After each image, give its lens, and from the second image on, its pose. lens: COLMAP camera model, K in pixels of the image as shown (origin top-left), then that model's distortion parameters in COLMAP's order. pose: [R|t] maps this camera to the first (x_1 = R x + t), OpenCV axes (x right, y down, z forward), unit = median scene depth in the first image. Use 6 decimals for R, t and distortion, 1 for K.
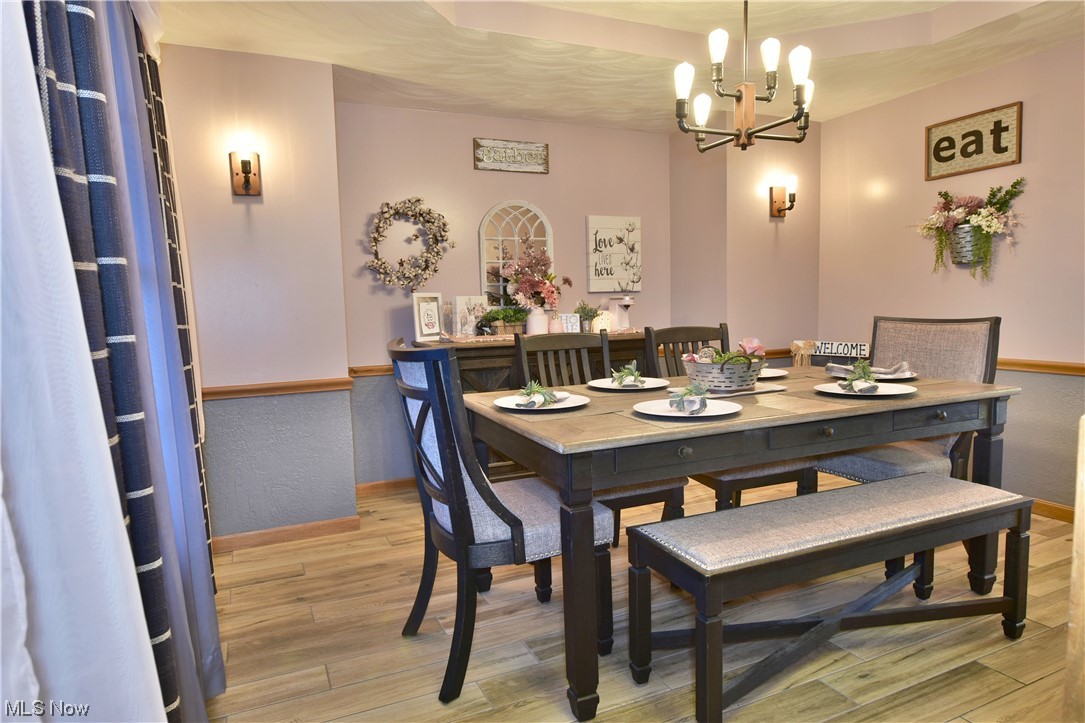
lens RADIAL K [[656.7, 0, 542.5], [0, 656.7, 361.5], [0, 0, 1]] dist [-0.000831, -0.025632]
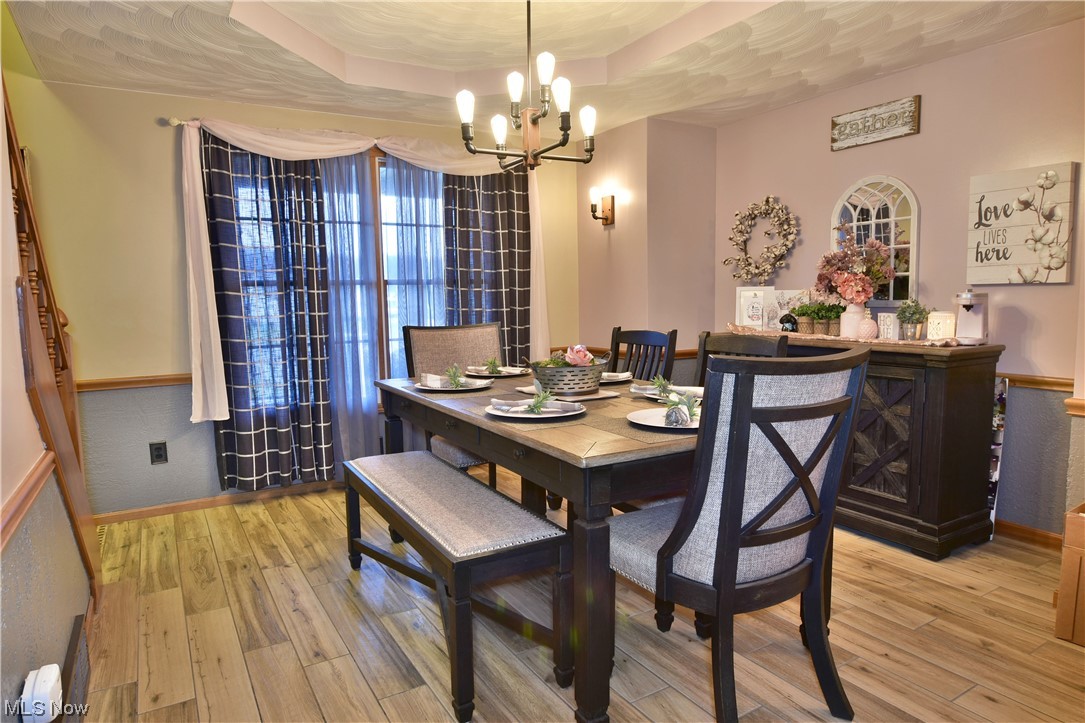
lens RADIAL K [[656.7, 0, 542.5], [0, 656.7, 361.5], [0, 0, 1]] dist [-0.000831, -0.025632]
pose [[0.116156, 0.122338, -0.985668, 0.776858], [-0.075116, 0.990625, 0.114101, -0.074162], [0.990386, 0.060786, 0.124257, 0.492493]]
